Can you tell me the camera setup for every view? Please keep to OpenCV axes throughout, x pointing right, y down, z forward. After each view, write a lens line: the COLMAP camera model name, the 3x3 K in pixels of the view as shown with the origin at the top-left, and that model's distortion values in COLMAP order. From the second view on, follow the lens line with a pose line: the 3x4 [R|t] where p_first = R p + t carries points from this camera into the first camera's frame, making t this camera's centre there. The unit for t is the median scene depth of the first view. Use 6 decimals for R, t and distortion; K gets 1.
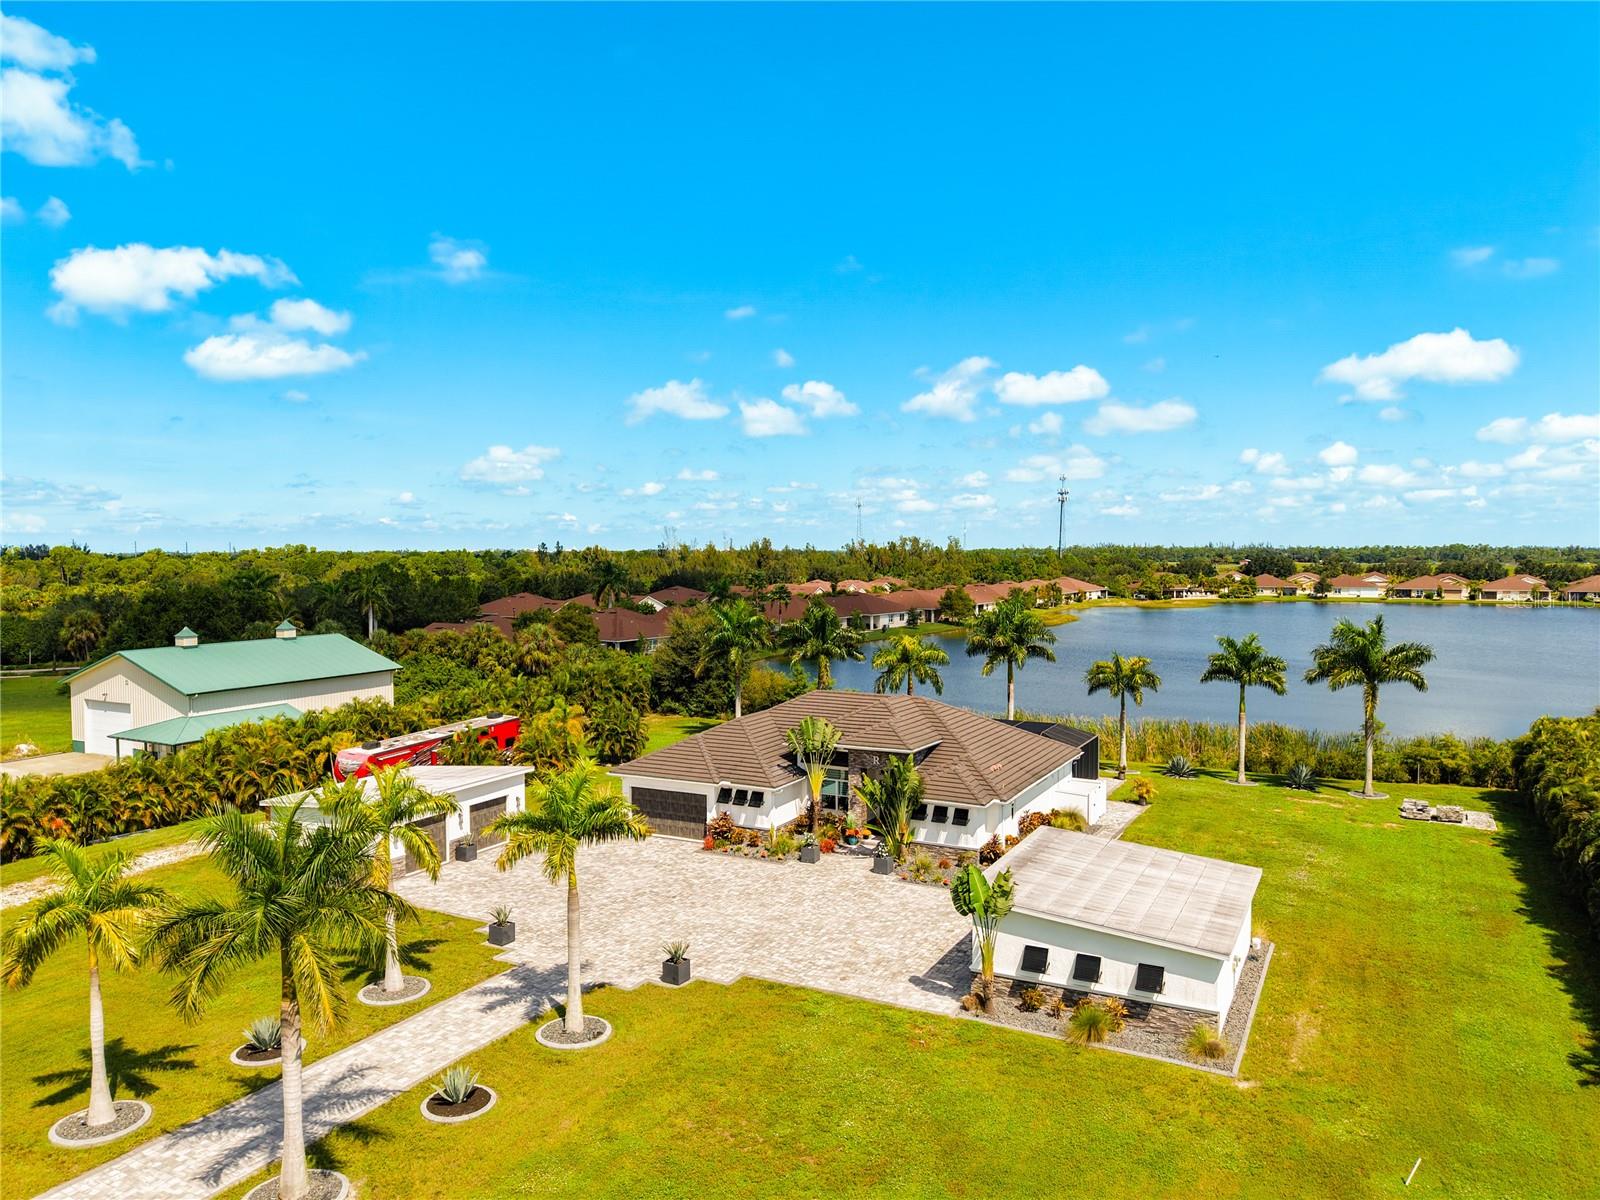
lens RADIAL K [[1098.3, 0, 797.1], [0, 1098.3, 551.5], [0, 0, 1]] dist [0.030991, -0.062500]
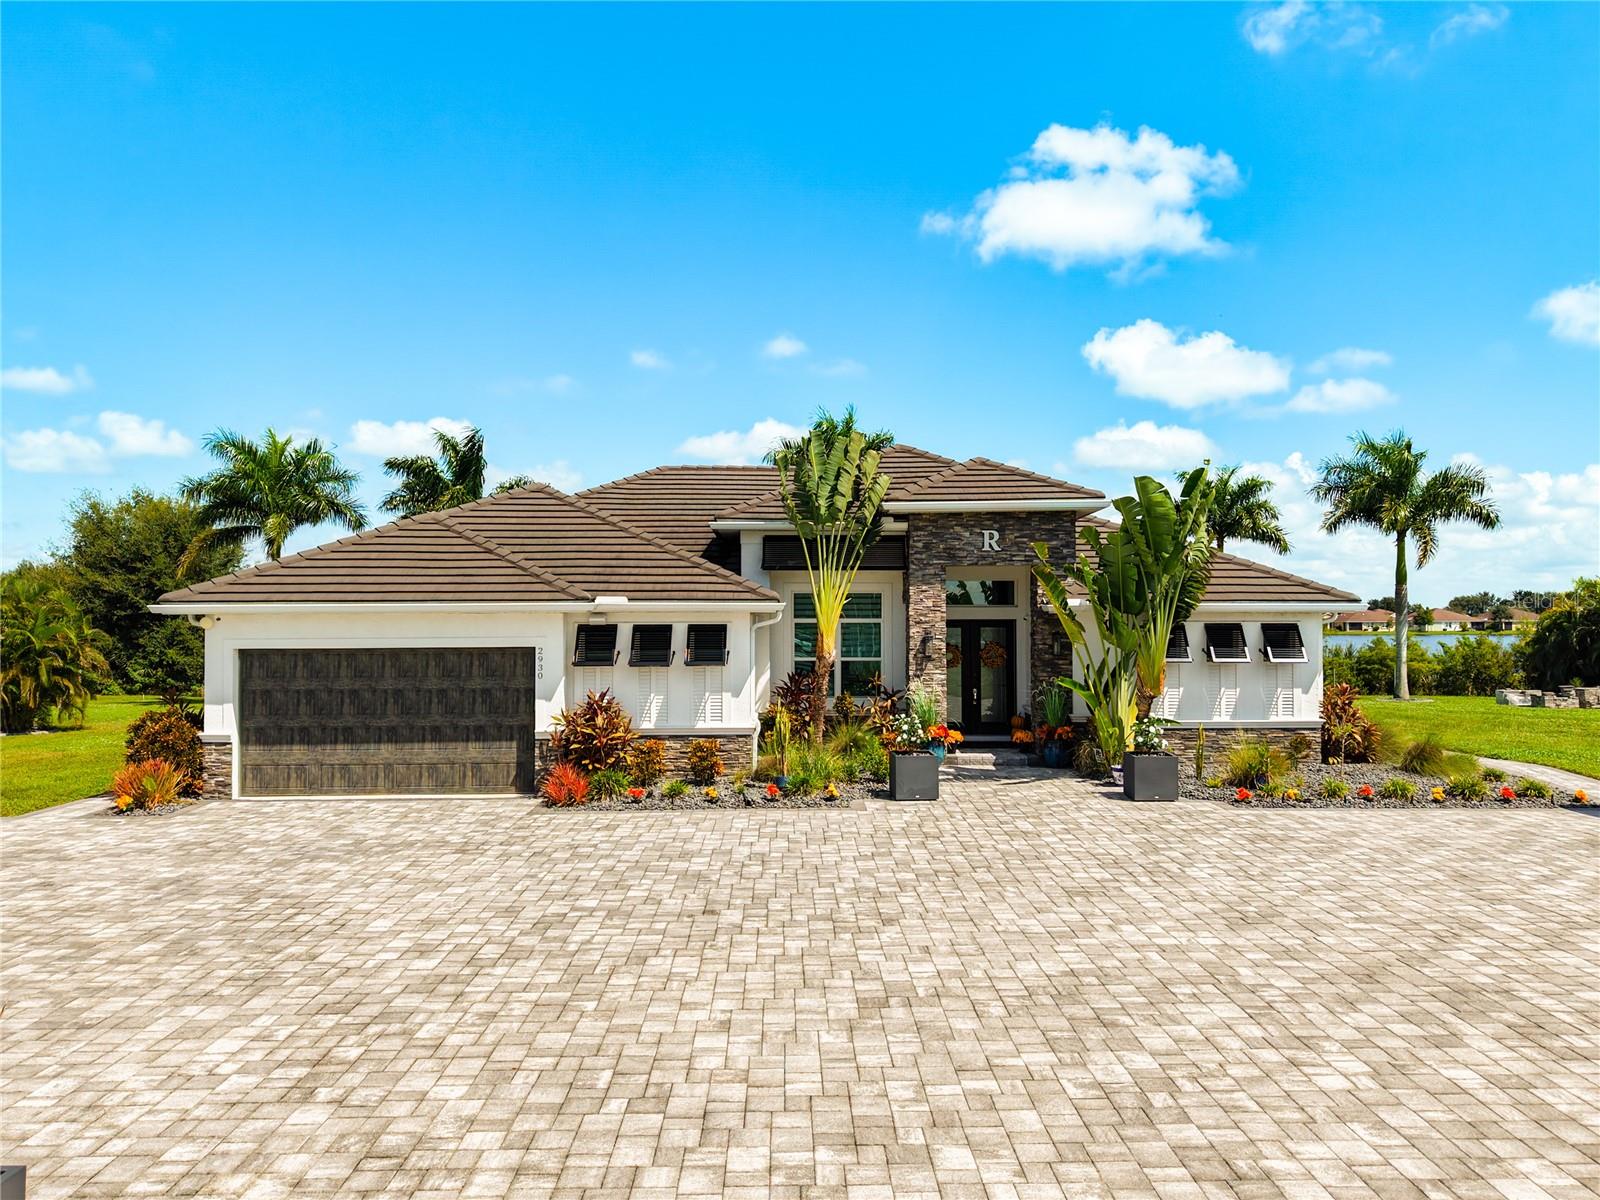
lens RADIAL K [[1234.8, 0, 802.3], [0, 1234.8, 586.3], [0, 0, 1]] dist [0.054140, -0.050531]
pose [[0.876101, 0.011583, 0.481989, -0.143998], [0.002571, 0.999585, -0.028694, 0.164019], [-0.482121, 0.026378, 0.875707, 0.493449]]
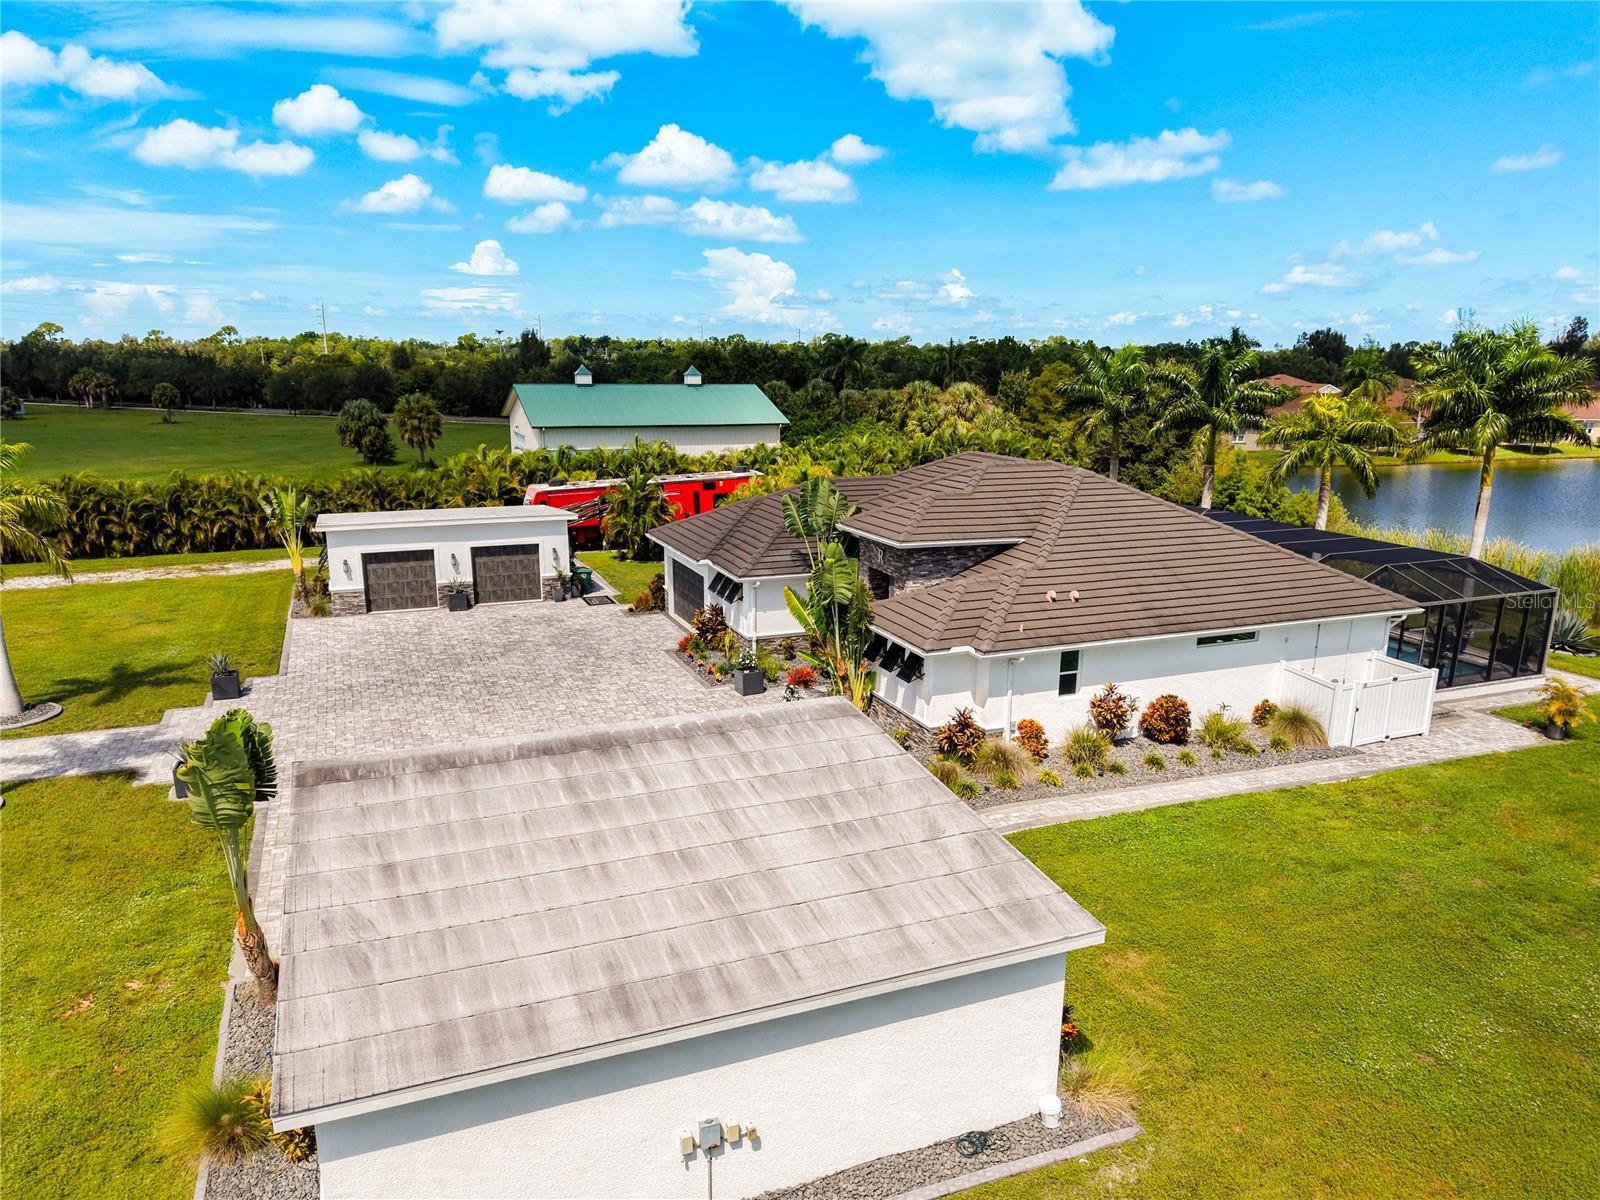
lens RADIAL K [[1111.1, 0, 800.0], [0, 1111.1, 600.0], [0, 0, 1]] dist [0.023796, -0.001149]
pose [[0.769006, 0.148276, -0.621807, 0.312668], [-0.009162, 0.975183, 0.221210, 0.059211], [0.639176, -0.164415, 0.751280, 0.384003]]
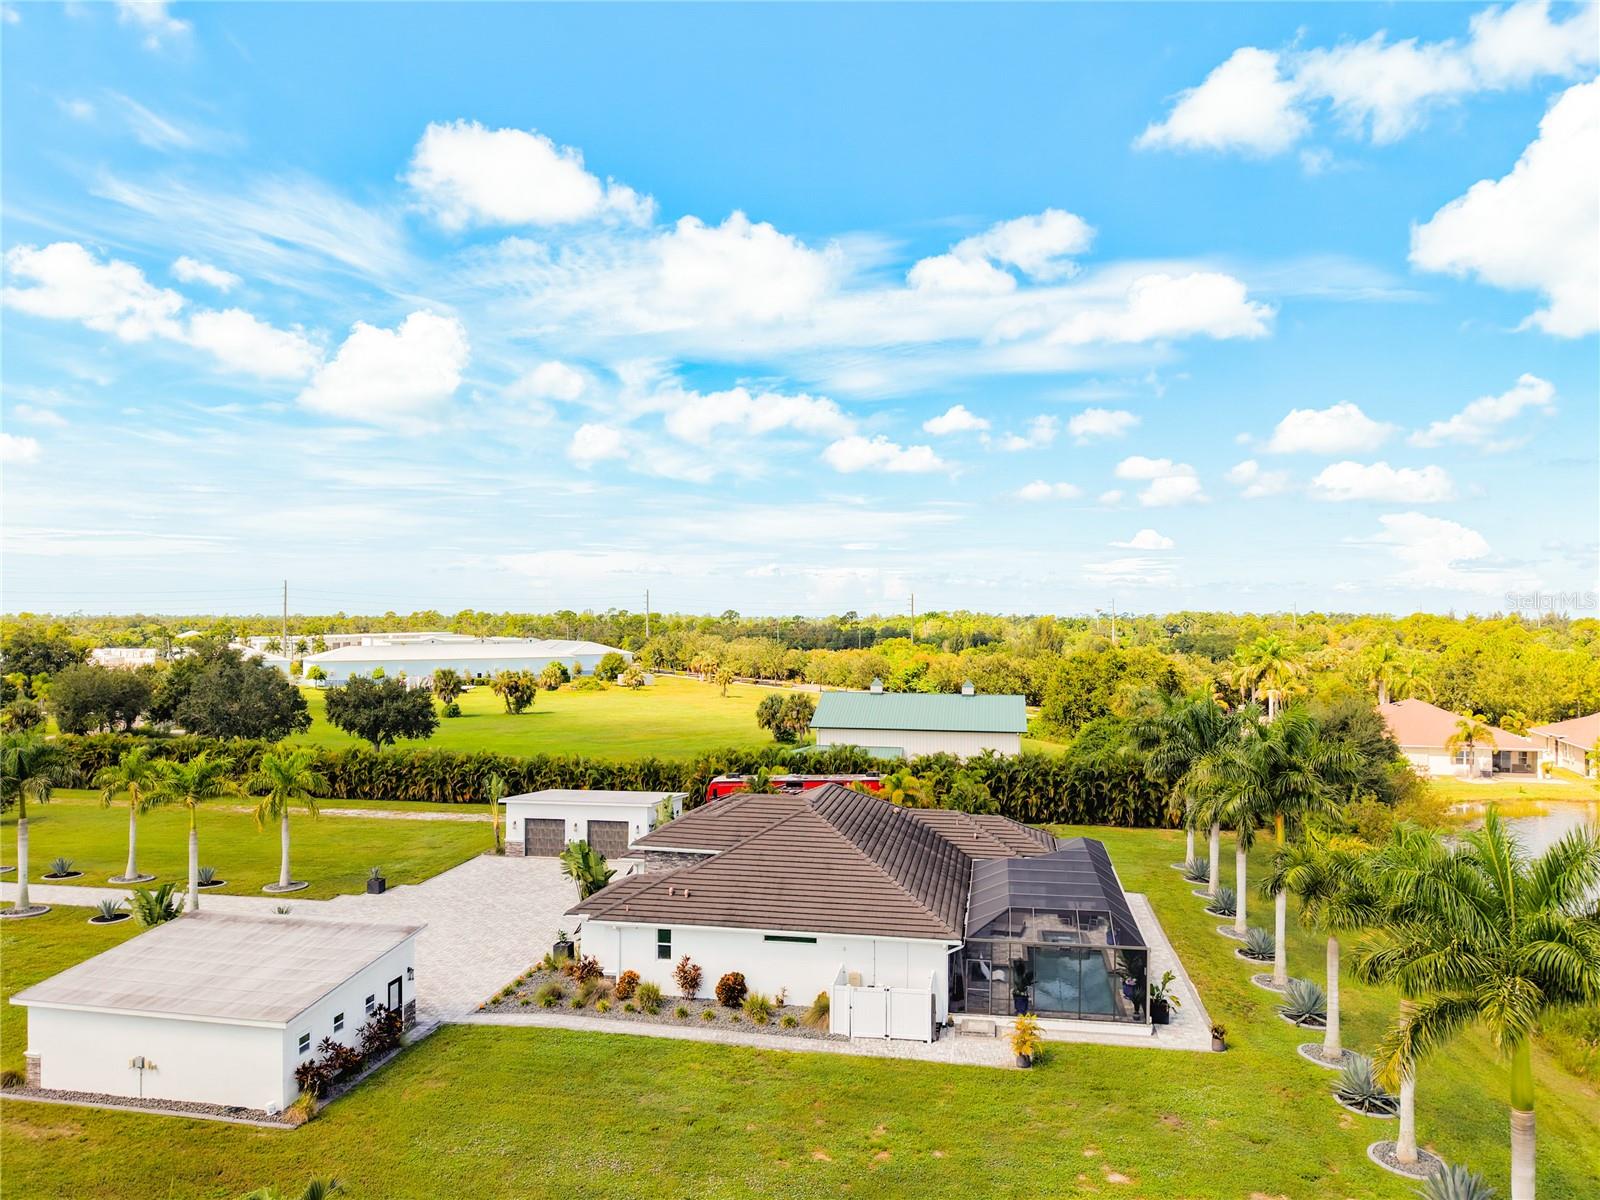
lens RADIAL K [[1117.2, 0, 800.0], [0, 1117.2, 600.0], [0, 0, 1]] dist [0.022750, -0.067177]
pose [[0.302493, -0.008113, -0.953117, 0.731614], [-0.004351, 0.999942, -0.009892, -0.006661], [0.953142, 0.007139, 0.302440, 0.619309]]
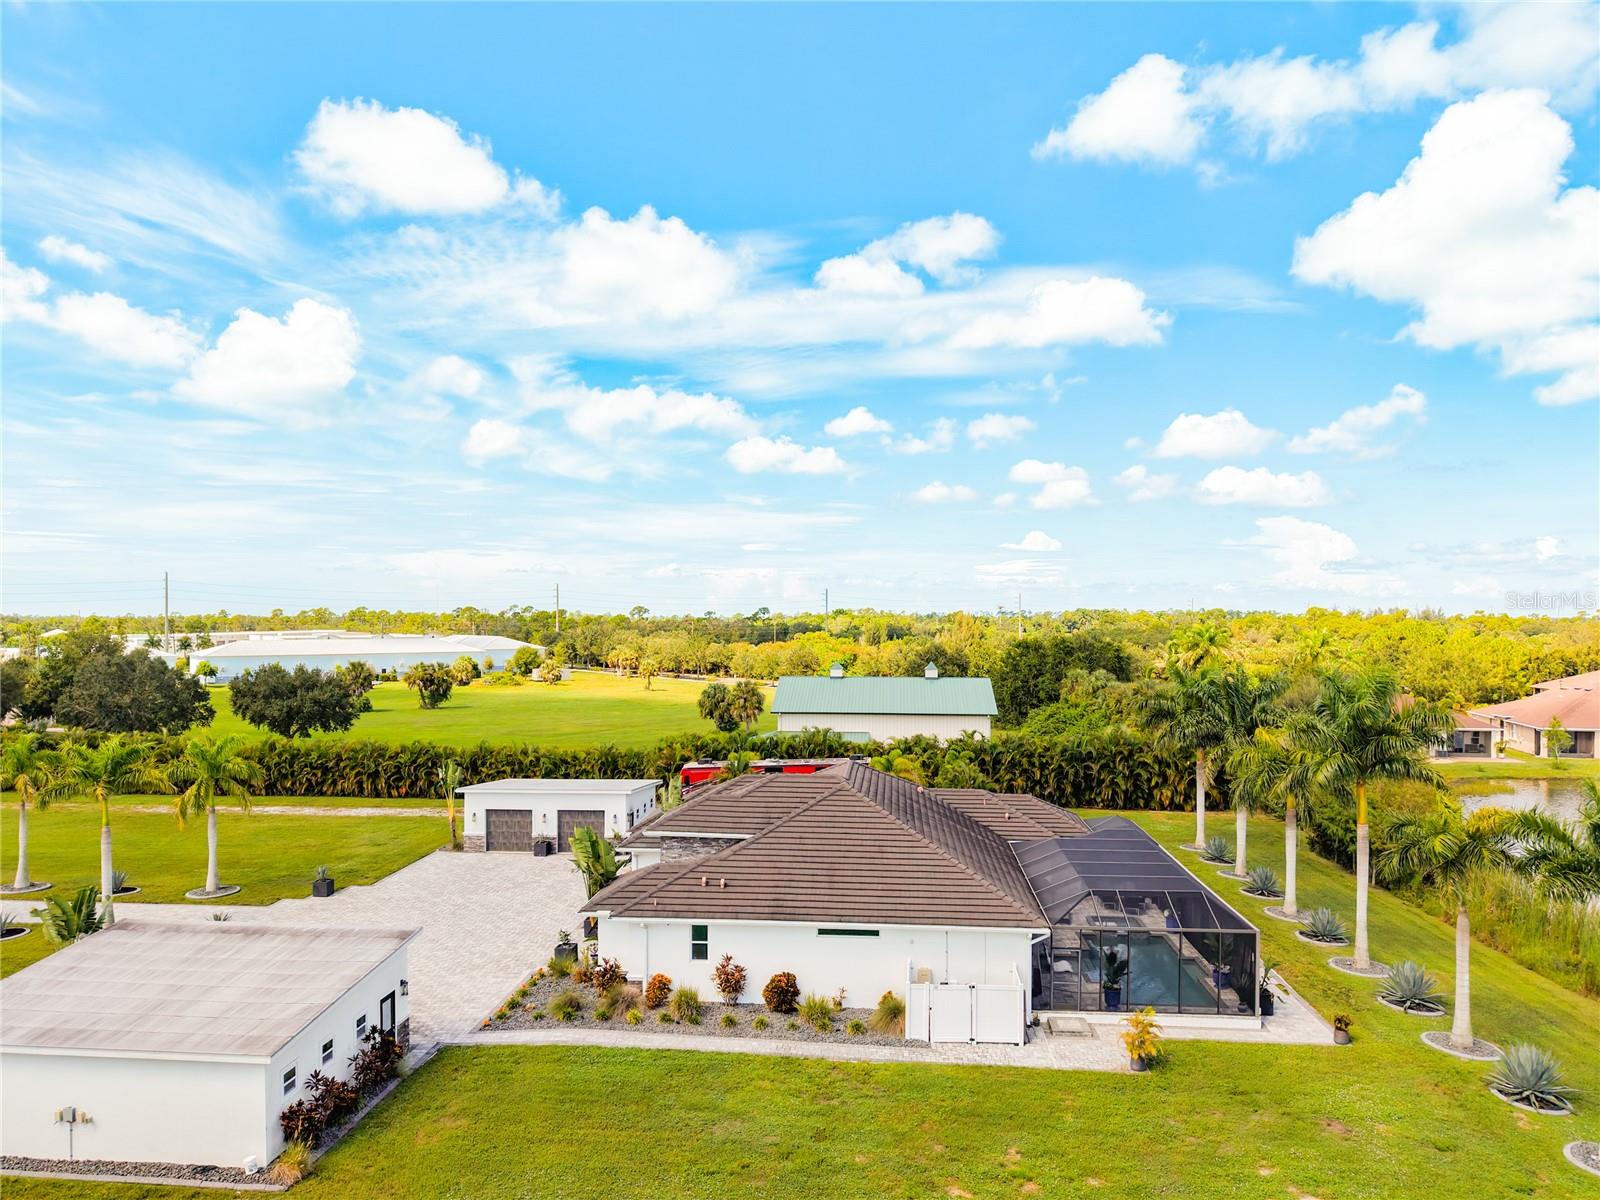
lens RADIAL K [[1102.7, 0, 809.5], [0, 1102.7, 593.4], [0, 0, 1]] dist [0.029847, -0.043681]
pose [[0.396628, -0.013403, -0.917882, 0.633698], [-0.004839, 0.999849, -0.016691, 0.017446], [0.917967, 0.011062, 0.396503, 0.574468]]
